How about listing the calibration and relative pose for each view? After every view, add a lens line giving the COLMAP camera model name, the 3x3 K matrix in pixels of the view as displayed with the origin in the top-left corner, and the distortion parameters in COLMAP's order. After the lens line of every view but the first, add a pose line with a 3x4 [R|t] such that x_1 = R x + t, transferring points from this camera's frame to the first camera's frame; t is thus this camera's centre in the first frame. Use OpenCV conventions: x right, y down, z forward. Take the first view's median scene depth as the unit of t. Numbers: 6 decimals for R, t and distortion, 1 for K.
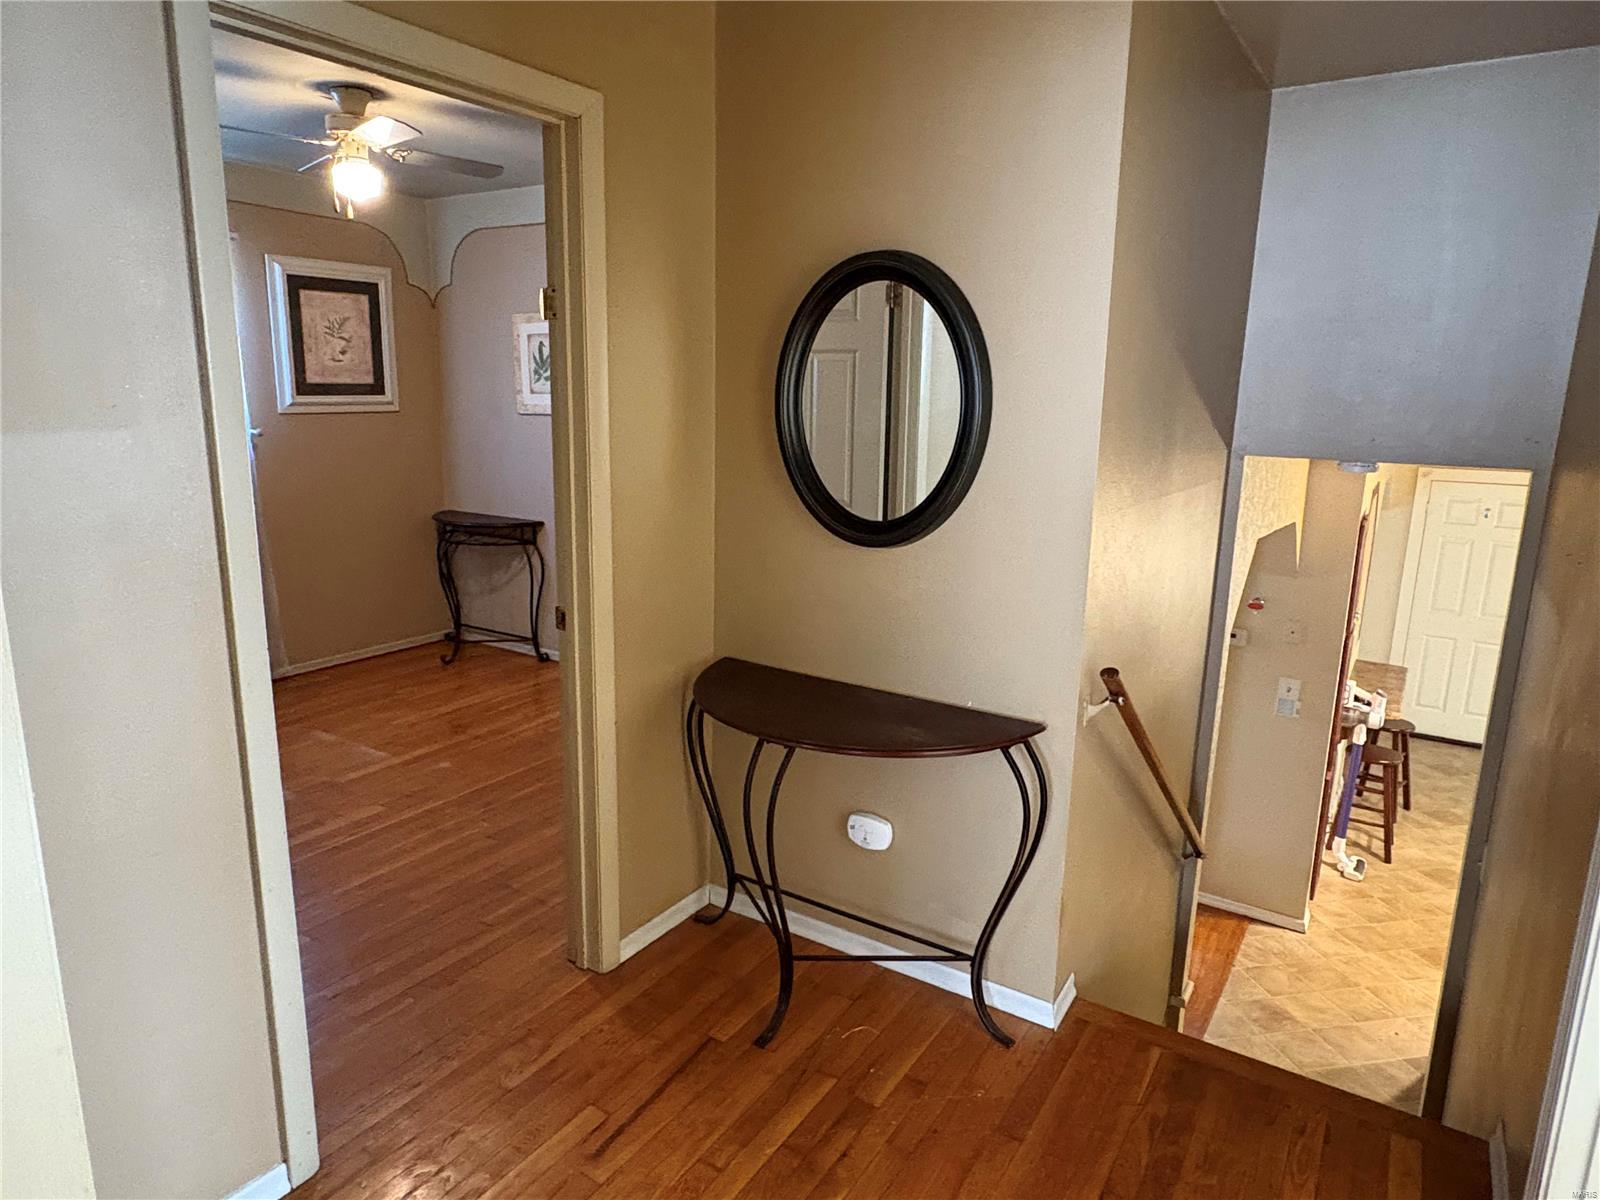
lens RADIAL K [[981.7, 0, 800.0], [0, 981.7, 600.0], [0, 0, 1]] dist [-0.004396, 0.001024]
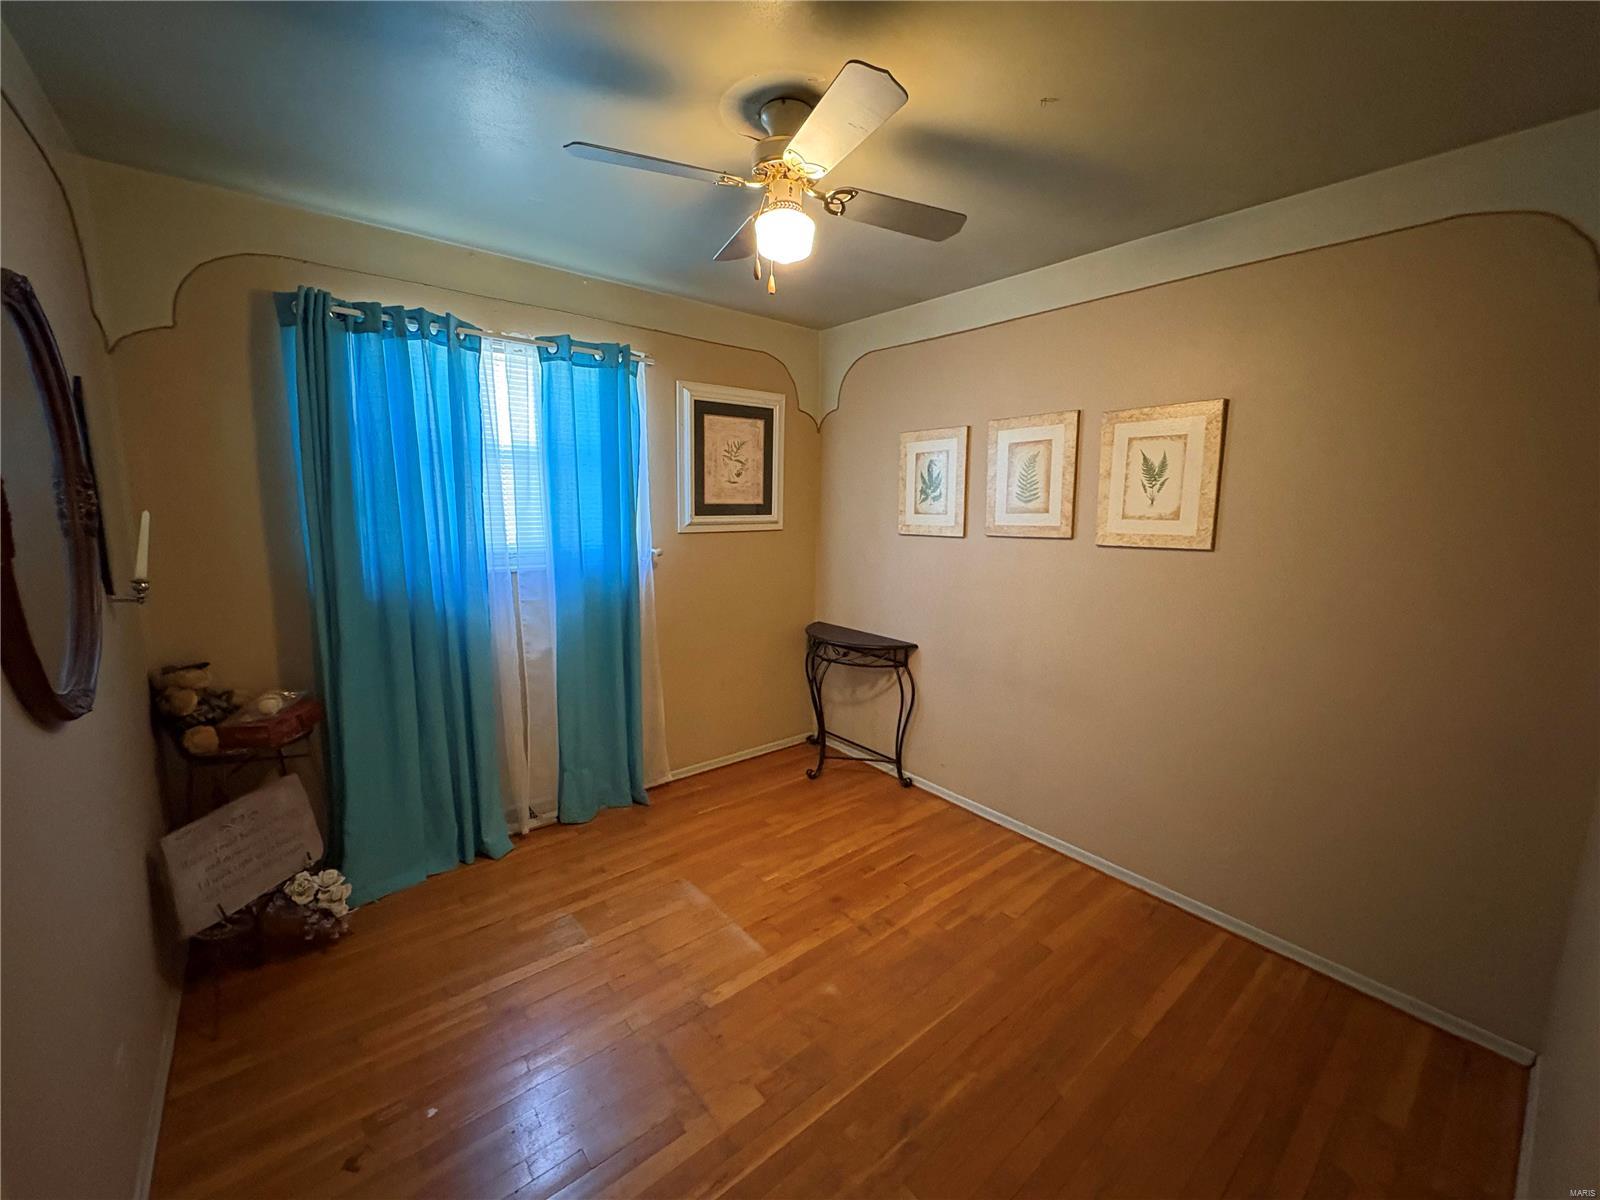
lens RADIAL K [[638.3, 0, 800.0], [0, 638.3, 600.0], [0, 0, 1]] dist [0.001658, 0.000196]
pose [[0.951999, 0.043057, -0.303057, -0.190034], [-0.061109, 0.996861, -0.050334, -0.088517], [0.299938, 0.066437, 0.951642, 0.378247]]
